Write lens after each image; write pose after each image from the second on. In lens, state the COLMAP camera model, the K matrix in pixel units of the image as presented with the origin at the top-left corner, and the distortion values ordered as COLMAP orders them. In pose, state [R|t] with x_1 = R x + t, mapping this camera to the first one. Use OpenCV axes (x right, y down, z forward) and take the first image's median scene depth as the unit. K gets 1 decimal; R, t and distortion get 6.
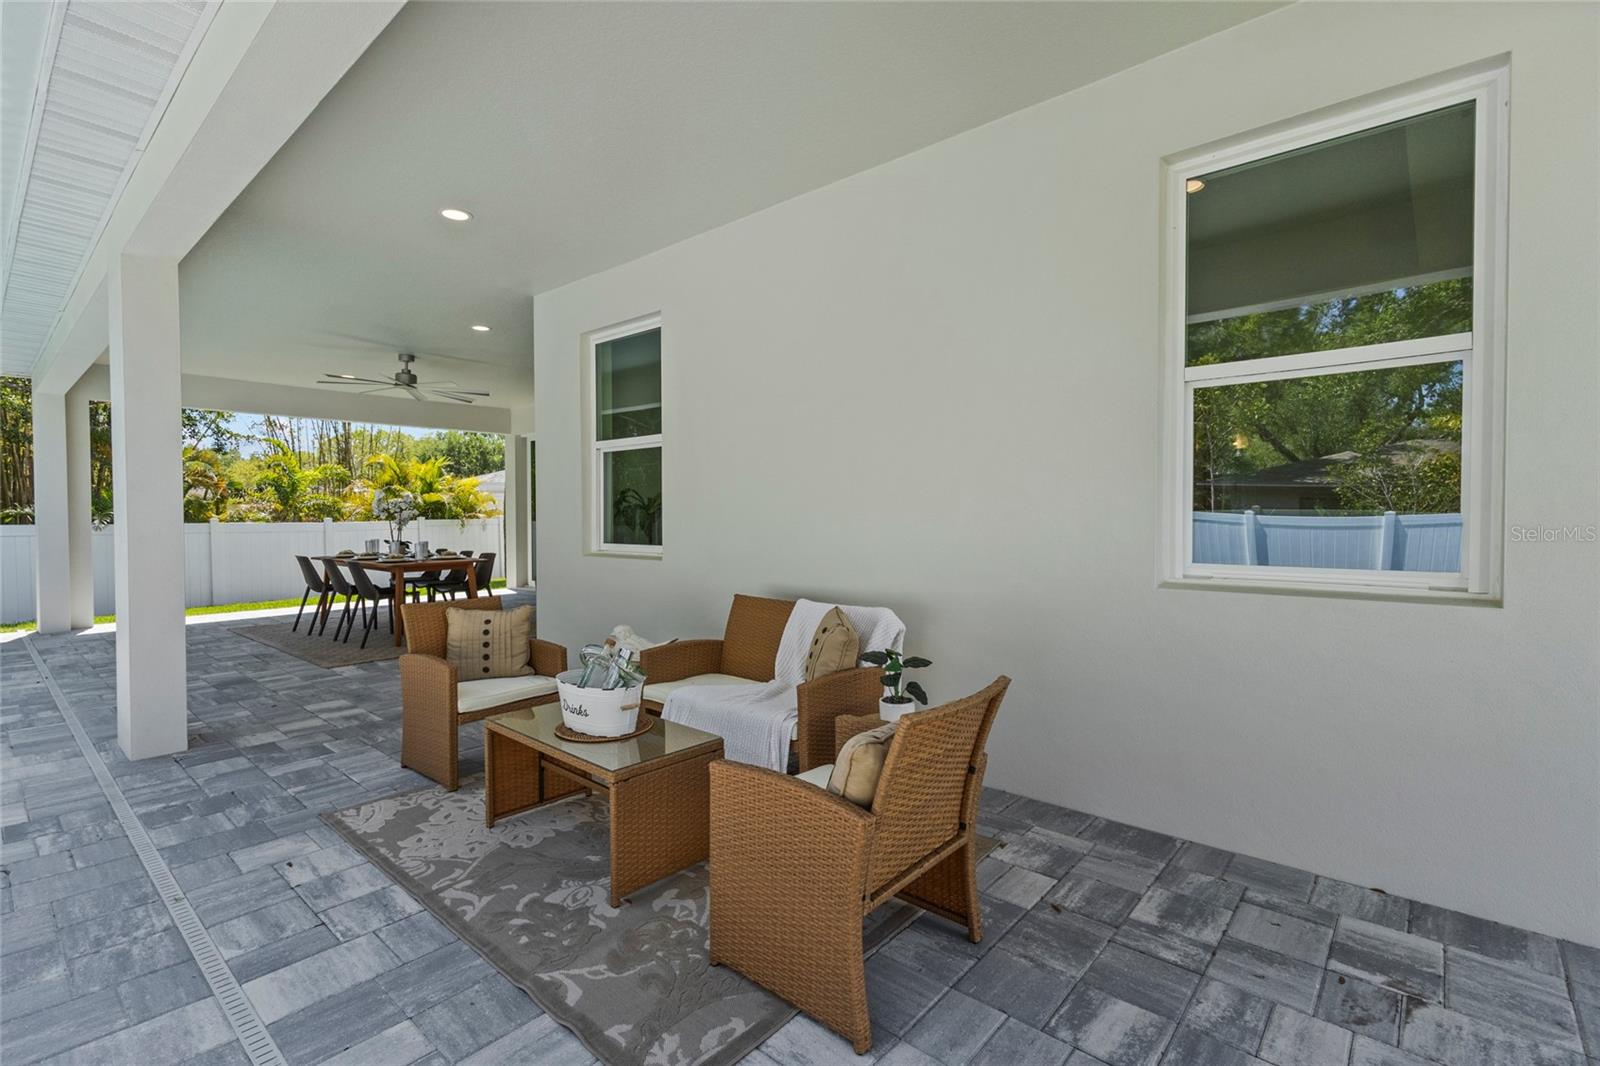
lens RADIAL K [[738.8, 0, 803.2], [0, 738.8, 529.7], [0, 0, 1]] dist [0.002922, 0.001524]
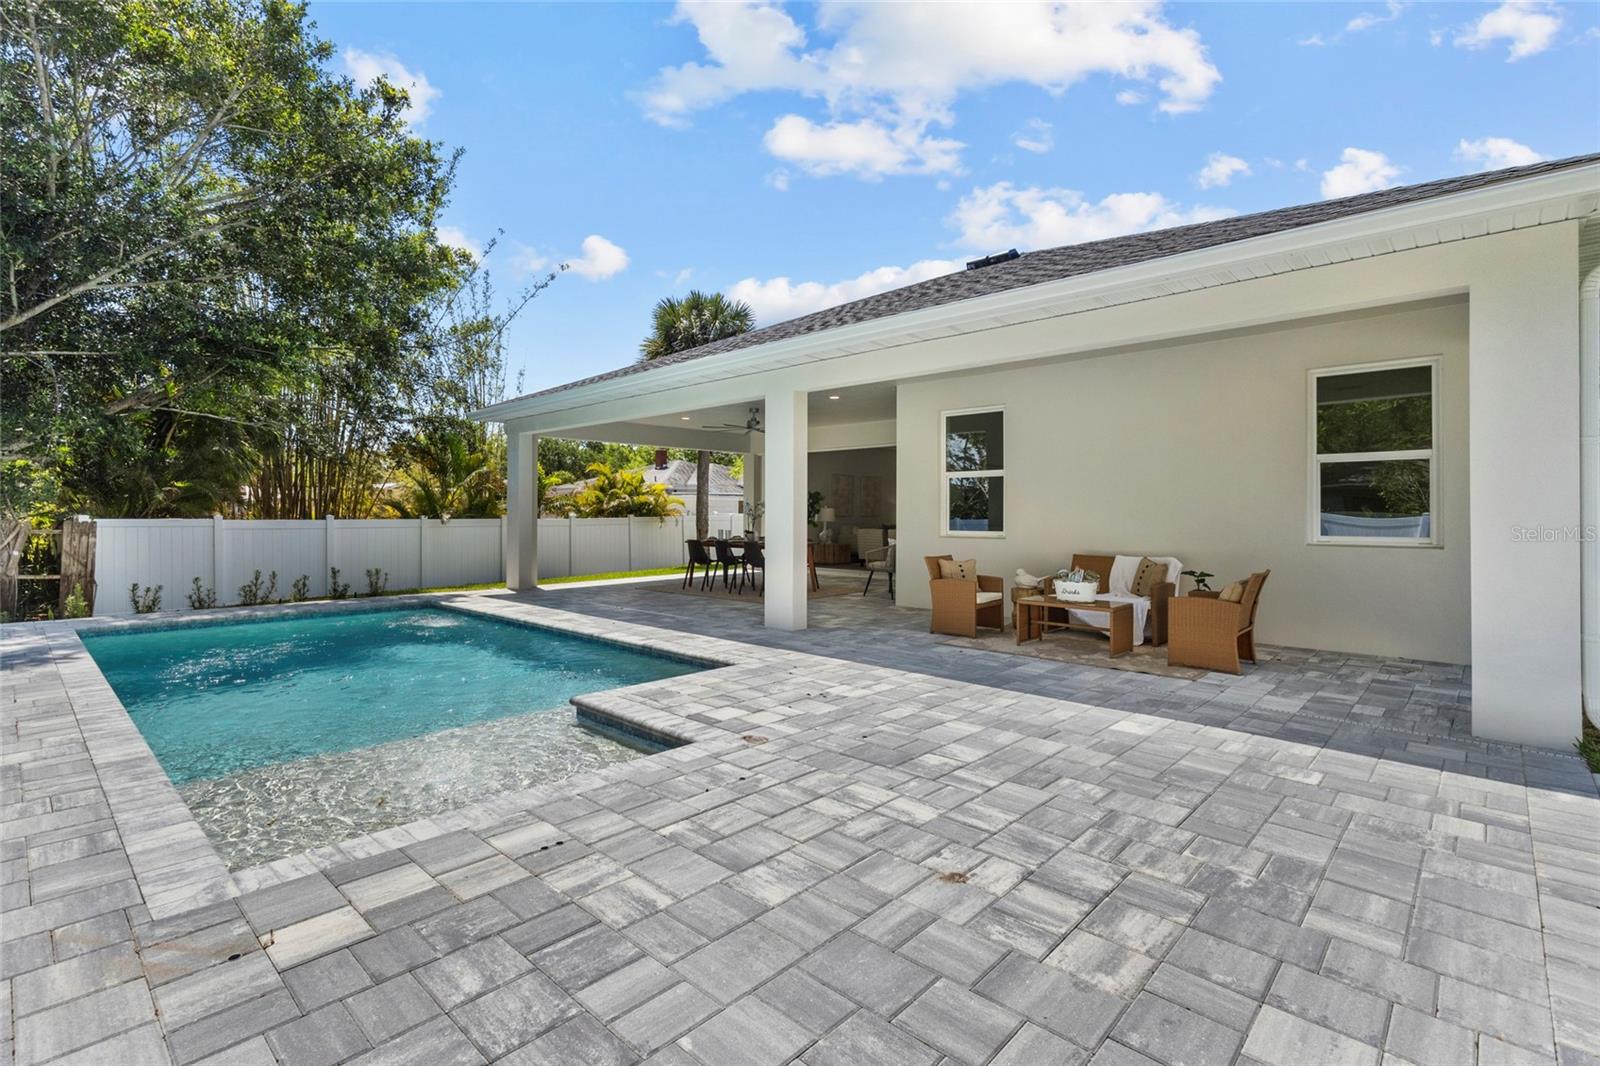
lens RADIAL K [[748.2, 0, 802.8], [0, 748.2, 509.9], [0, 0, 1]] dist [0.000804, 0.000060]
pose [[0.999448, 0.002863, -0.033104, -0.588298], [-0.003652, 0.999710, -0.023795, 0.013905], [0.033027, 0.023903, 0.999169, -0.814607]]
